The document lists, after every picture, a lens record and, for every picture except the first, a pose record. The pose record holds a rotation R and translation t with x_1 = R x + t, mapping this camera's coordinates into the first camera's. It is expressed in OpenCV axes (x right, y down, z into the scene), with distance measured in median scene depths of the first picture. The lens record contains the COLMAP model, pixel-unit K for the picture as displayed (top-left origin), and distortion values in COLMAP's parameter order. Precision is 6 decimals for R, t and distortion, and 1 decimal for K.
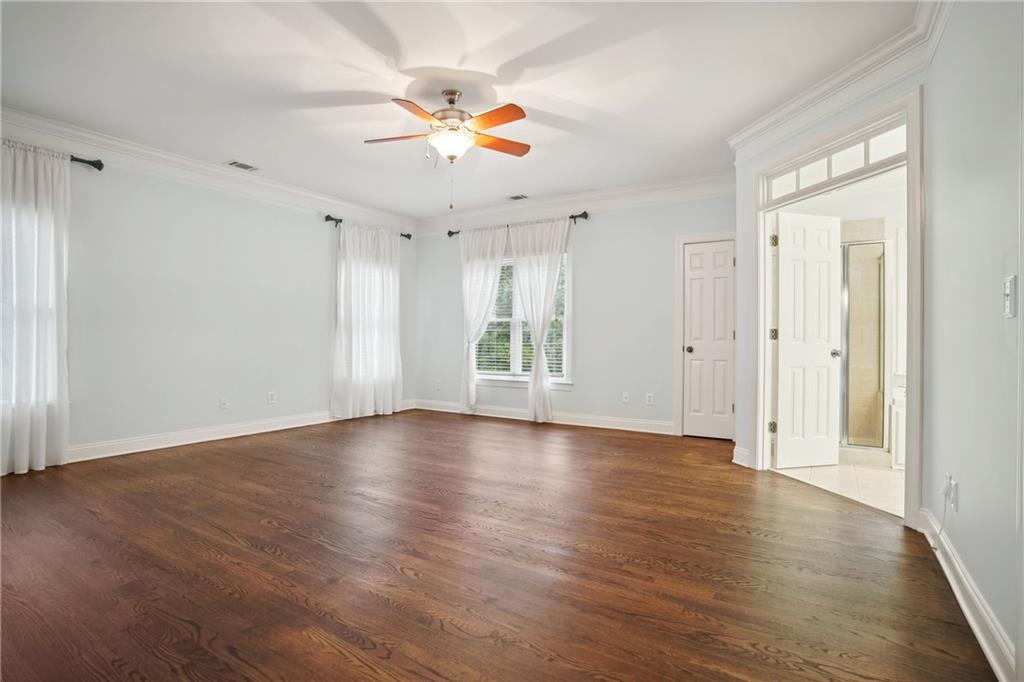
lens RADIAL K [[504.6, 0, 515.7], [0, 504.6, 339.4], [0, 0, 1]] dist [-0.065925, 0.021641]
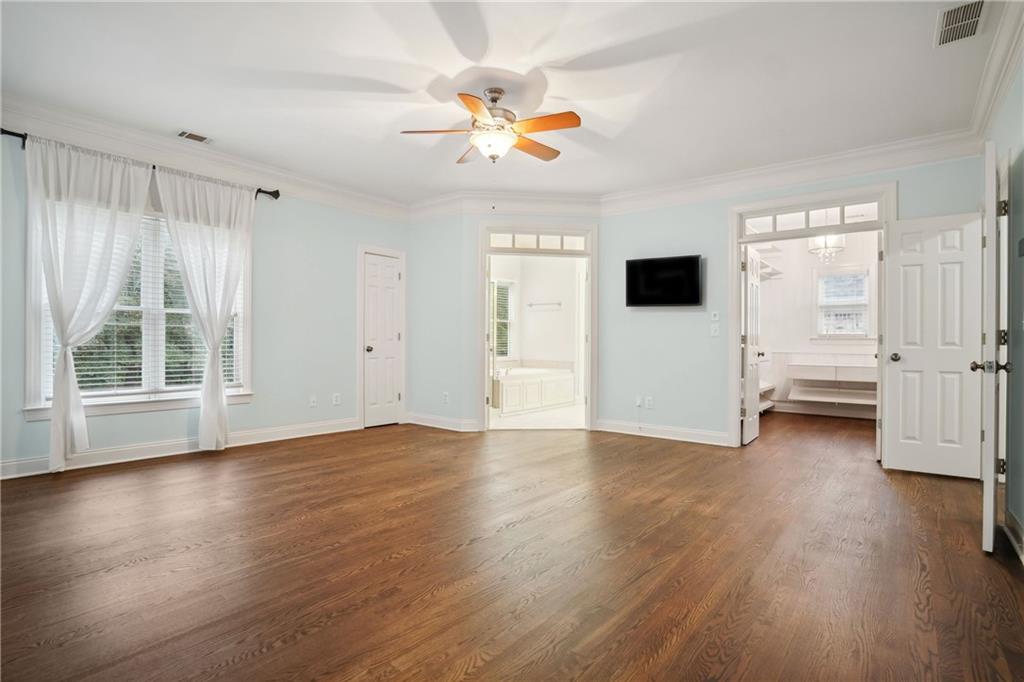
lens RADIAL K [[504.6, 0, 509.9], [0, 504.6, 339.6], [0, 0, 1]] dist [-0.065925, 0.021641]
pose [[0.127136, 0.000968, 0.991885, -0.619187], [-0.008070, 0.999967, 0.000058, -0.003089], [-0.991853, -0.008011, 0.127139, 0.474041]]
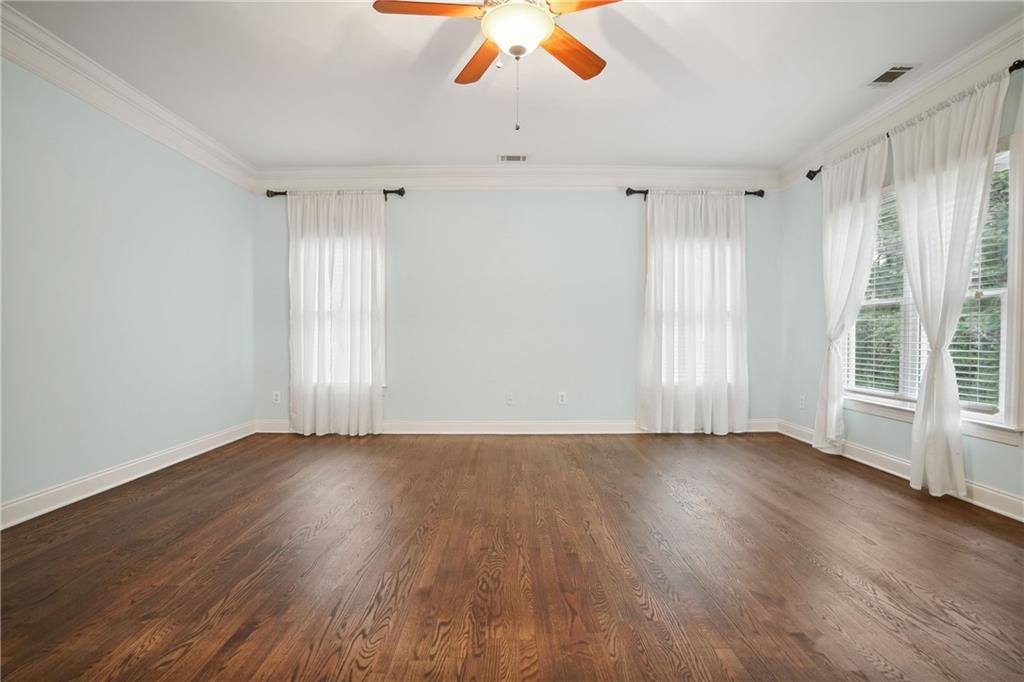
lens RADIAL K [[504.6, 0, 516.9], [0, 504.6, 344.0], [0, 0, 1]] dist [-0.065925, 0.021641]
pose [[0.542971, 0.010222, -0.839689, 0.228472], [0.001821, 0.999909, 0.013350, 0.002420], [0.839749, -0.008777, 0.542904, 0.367798]]
